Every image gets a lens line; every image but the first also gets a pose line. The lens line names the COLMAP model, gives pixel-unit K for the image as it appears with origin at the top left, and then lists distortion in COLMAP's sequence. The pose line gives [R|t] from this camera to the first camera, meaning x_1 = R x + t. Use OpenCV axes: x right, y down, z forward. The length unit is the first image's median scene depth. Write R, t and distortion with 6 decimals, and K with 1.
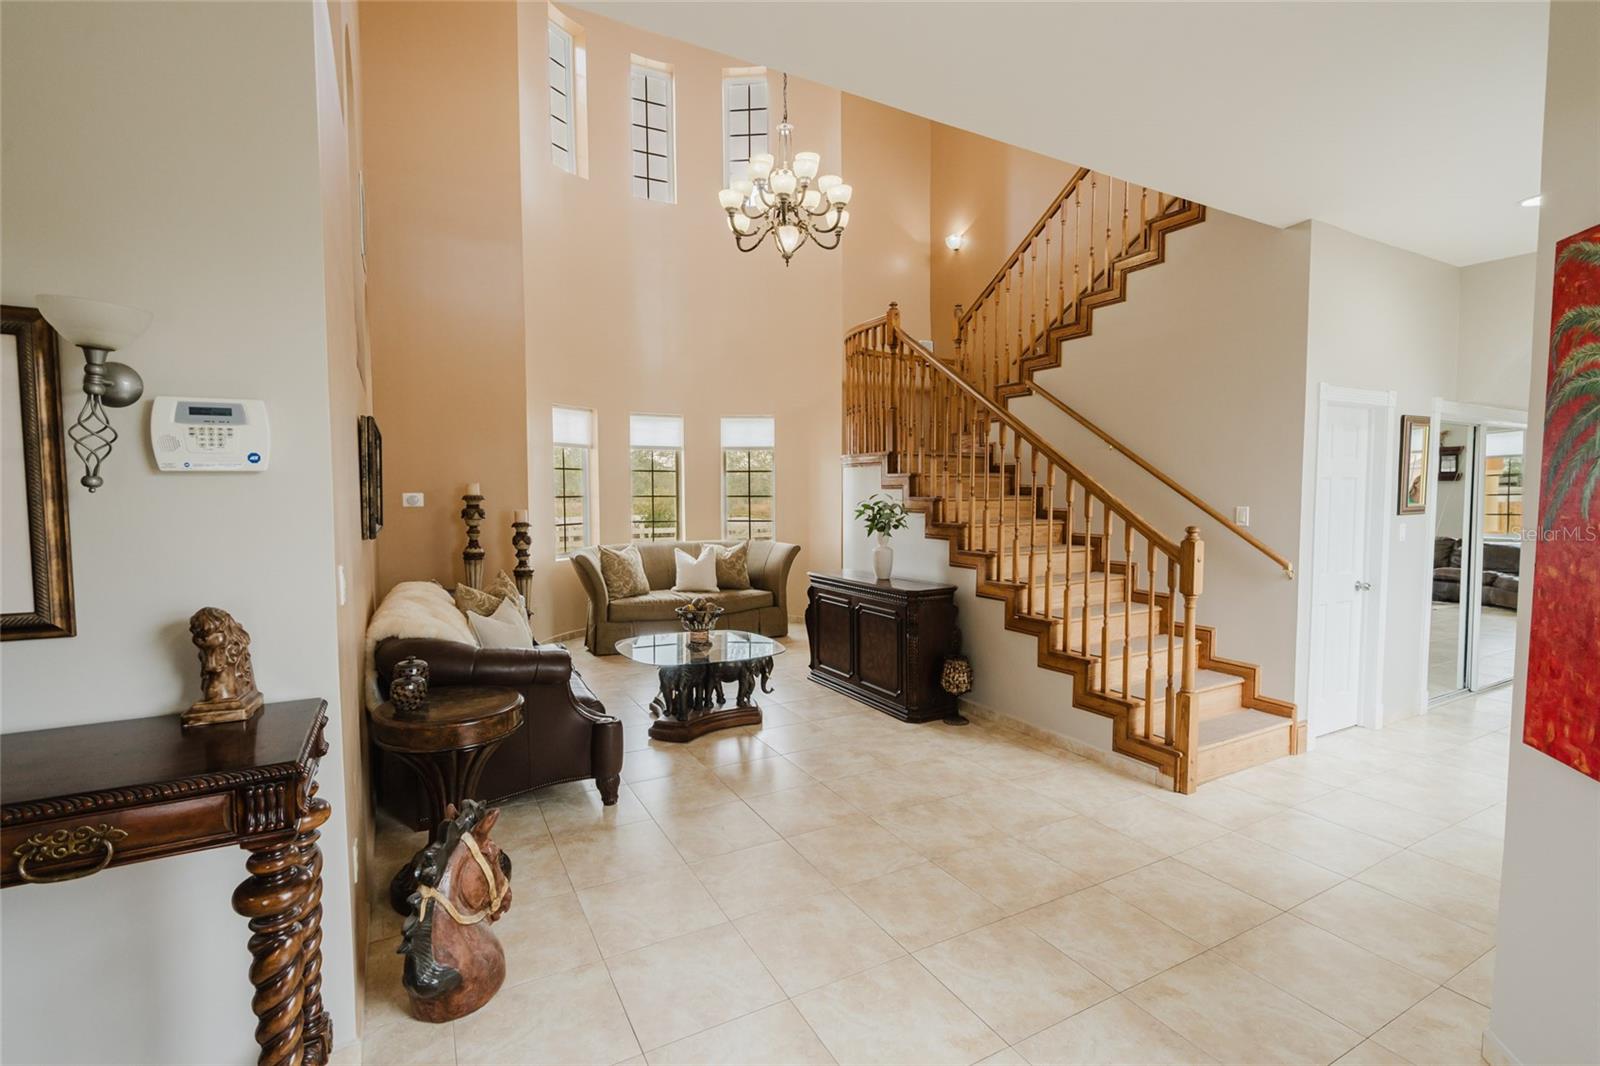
lens RADIAL K [[724.8, 0, 791.8], [0, 724.8, 529.9], [0, 0, 1]] dist [-0.001696, 0.001571]
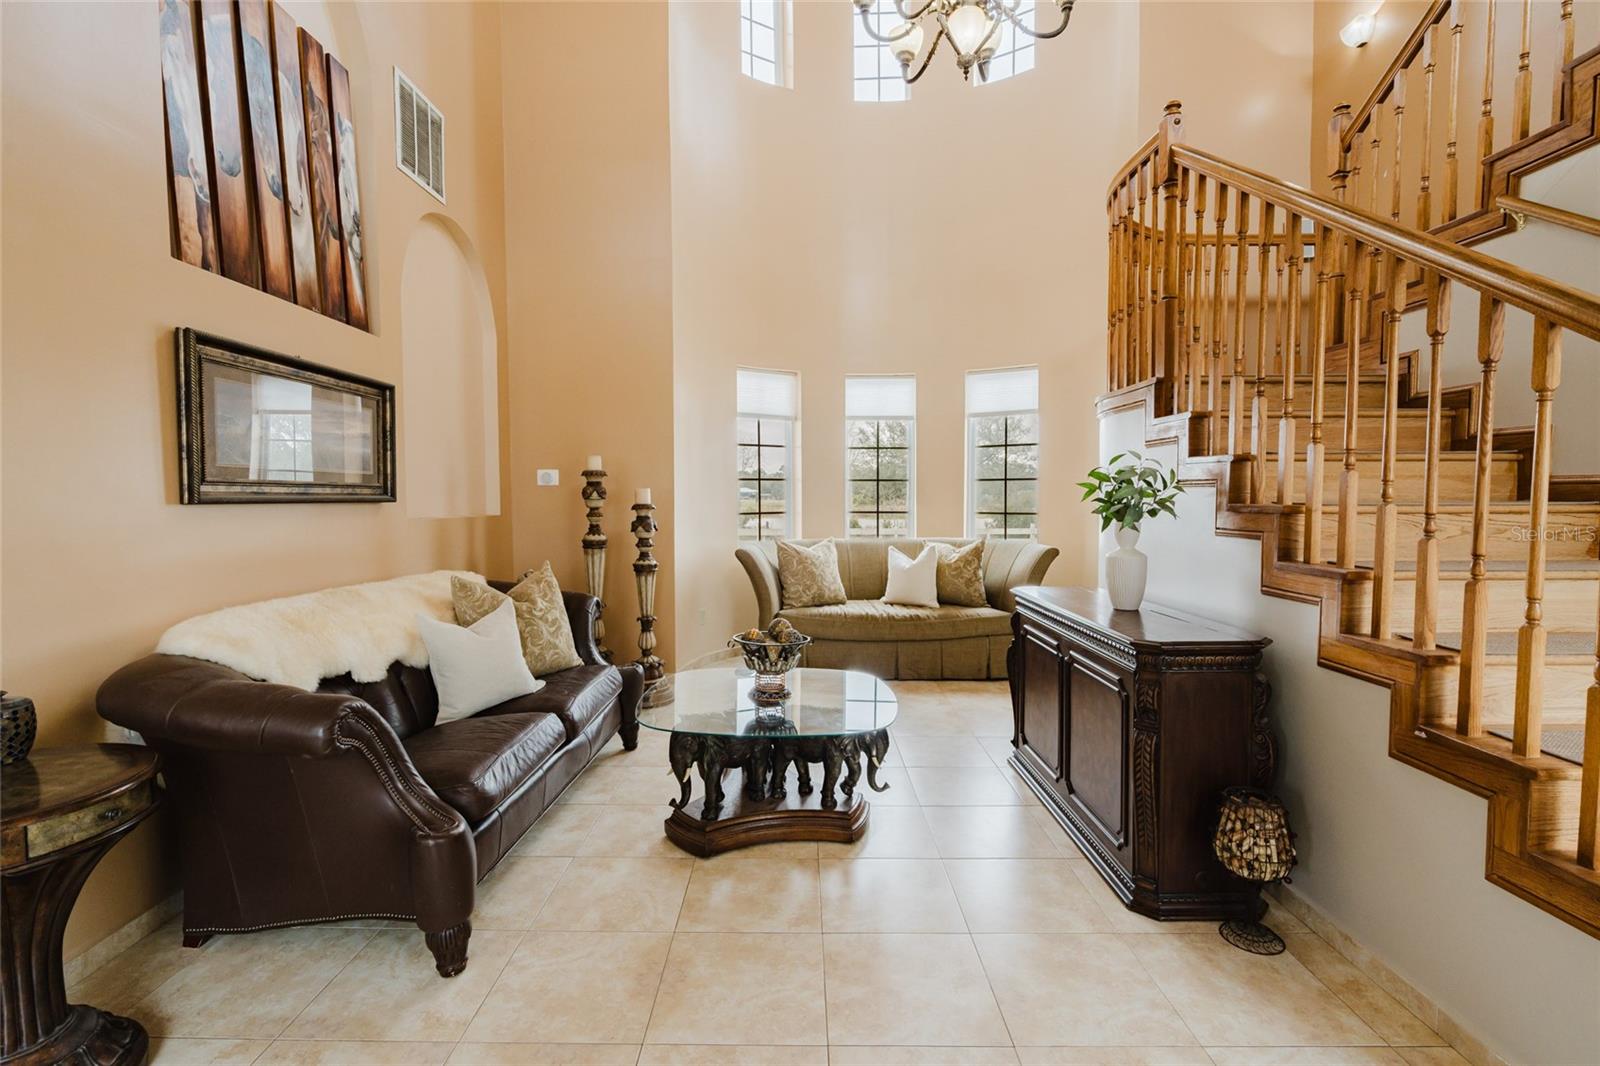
lens RADIAL K [[724.8, 0, 791.8], [0, 724.8, 529.9], [0, 0, 1]] dist [-0.001696, 0.001571]
pose [[0.877891, 0.022766, -0.478319, 0.173033], [-0.025043, 0.999685, 0.001617, 0.014448], [0.478205, 0.010559, 0.878185, 0.430573]]
